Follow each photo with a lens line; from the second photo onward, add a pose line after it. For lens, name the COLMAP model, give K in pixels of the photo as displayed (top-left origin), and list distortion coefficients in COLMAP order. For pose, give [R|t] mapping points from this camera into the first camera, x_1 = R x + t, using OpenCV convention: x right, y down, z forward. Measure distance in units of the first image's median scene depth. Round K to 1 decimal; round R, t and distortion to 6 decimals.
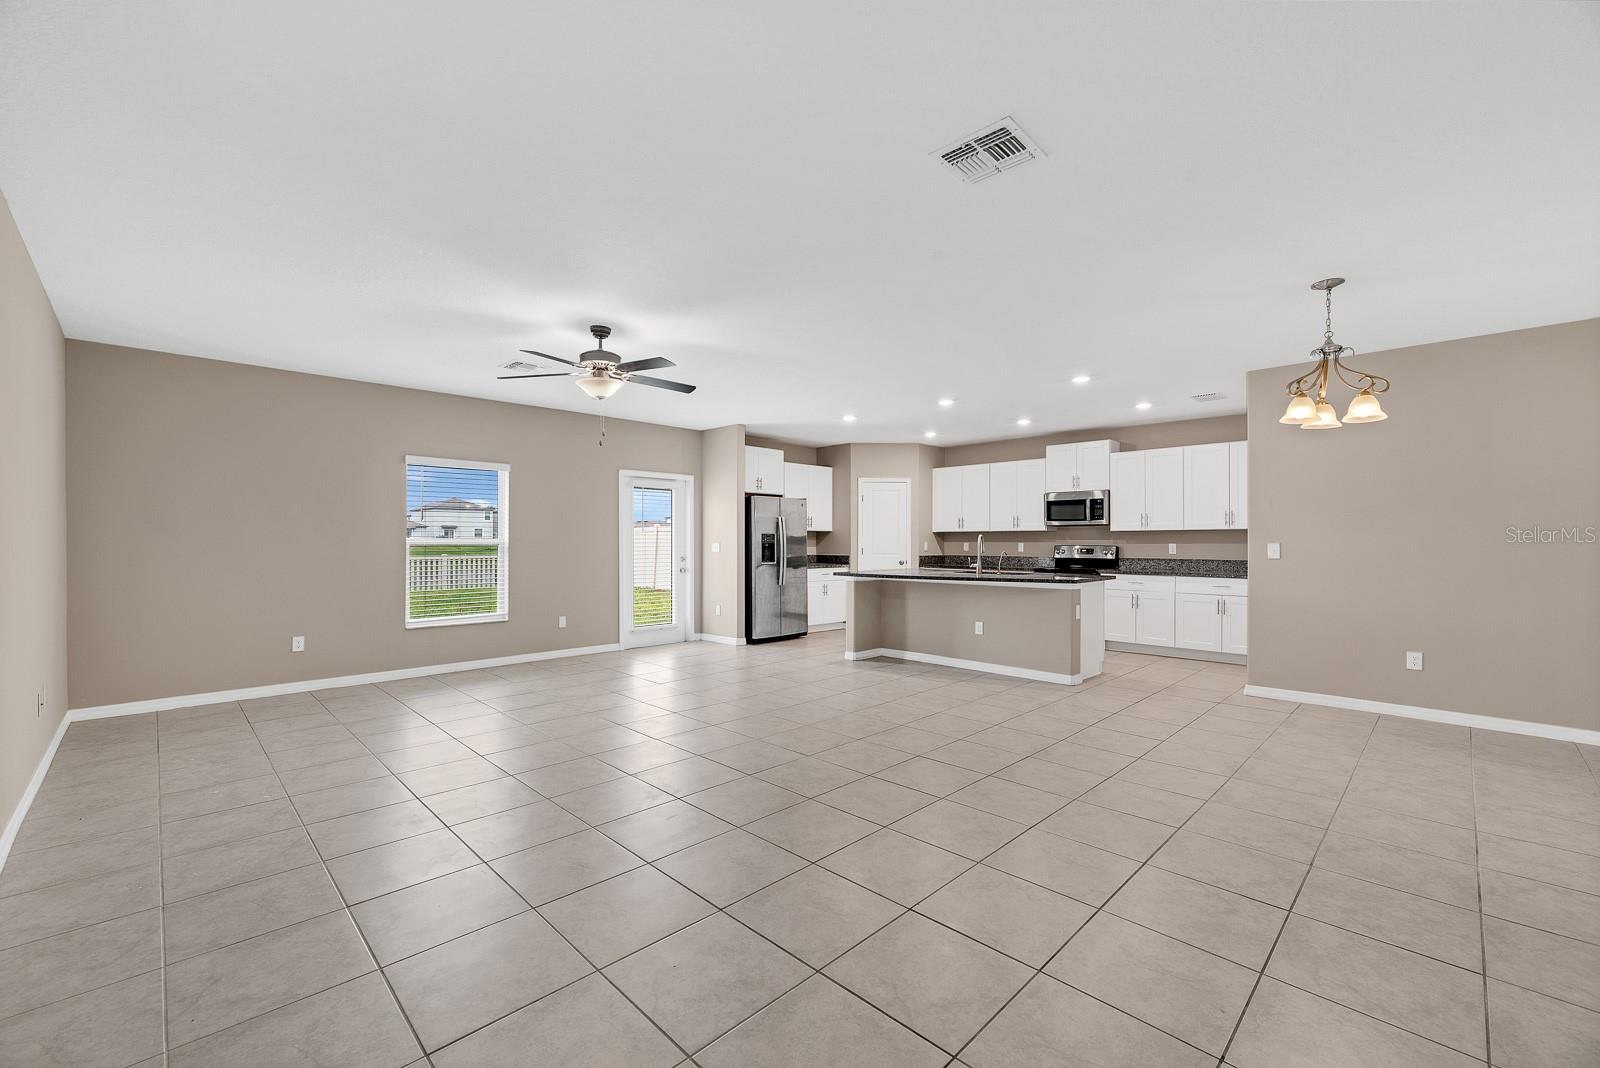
lens RADIAL K [[657.0, 0, 792.4], [0, 657.0, 538.1], [0, 0, 1]] dist [-0.011856, 0.000737]
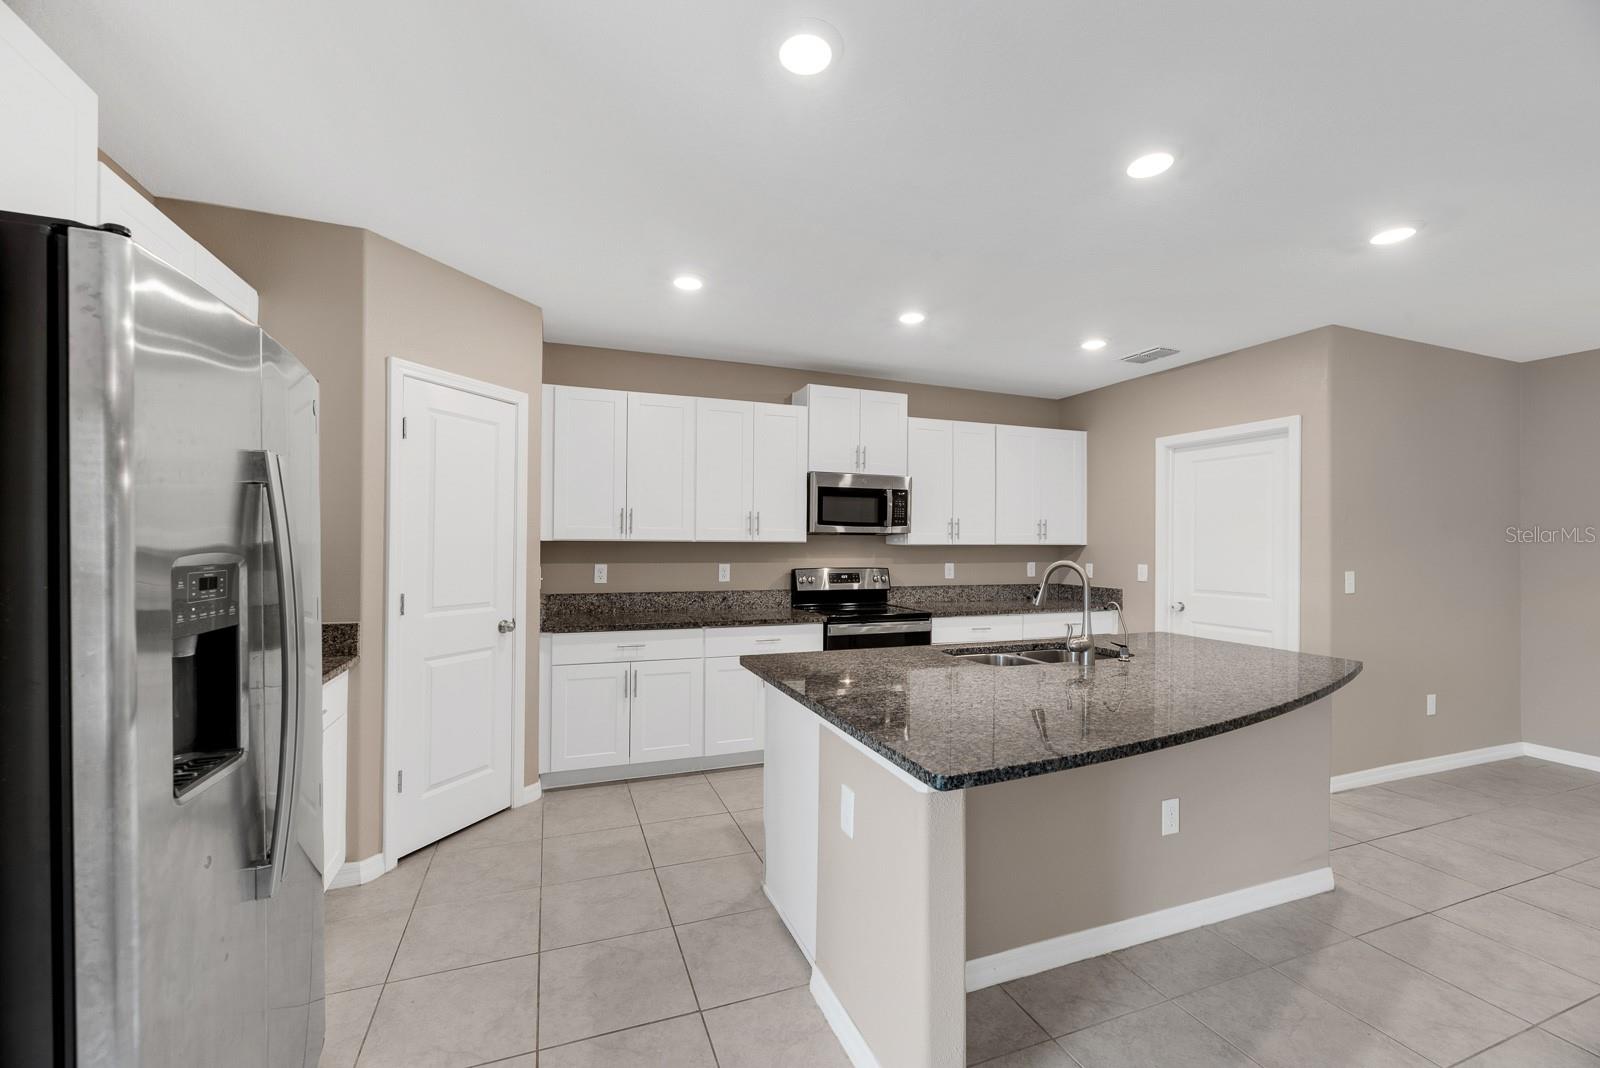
lens RADIAL K [[657.0, 0, 789.4], [0, 657.0, 542.5], [0, 0, 1]] dist [-0.011856, 0.000737]
pose [[0.410408, 0.002216, 0.911899, -0.114185], [-0.010202, 0.999946, 0.002162, -0.012973], [-0.911845, -0.010190, 0.410408, 0.849164]]
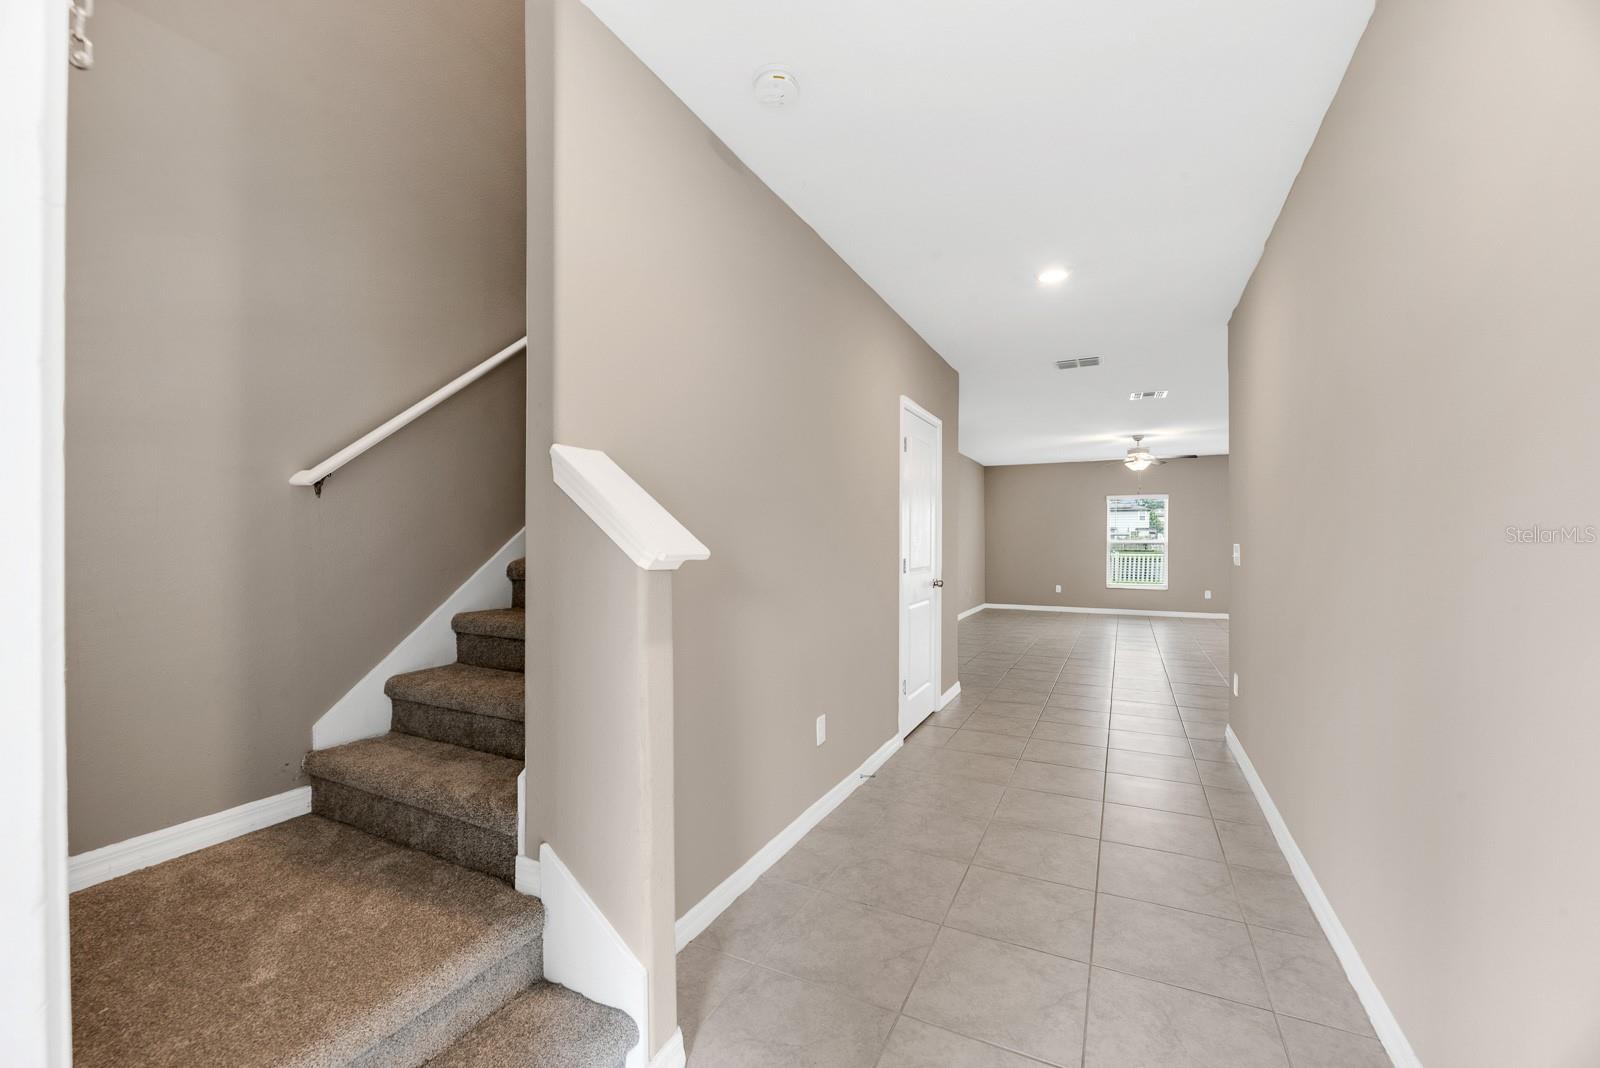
lens RADIAL K [[657.0, 0, 804.0], [0, 657.0, 527.3], [0, 0, 1]] dist [-0.011856, 0.000737]
pose [[0.336015, -0.012343, -0.941776, 0.685216], [0.000543, 0.999917, -0.012911, -0.008174], [0.941856, 0.003827, 0.335994, -0.349426]]
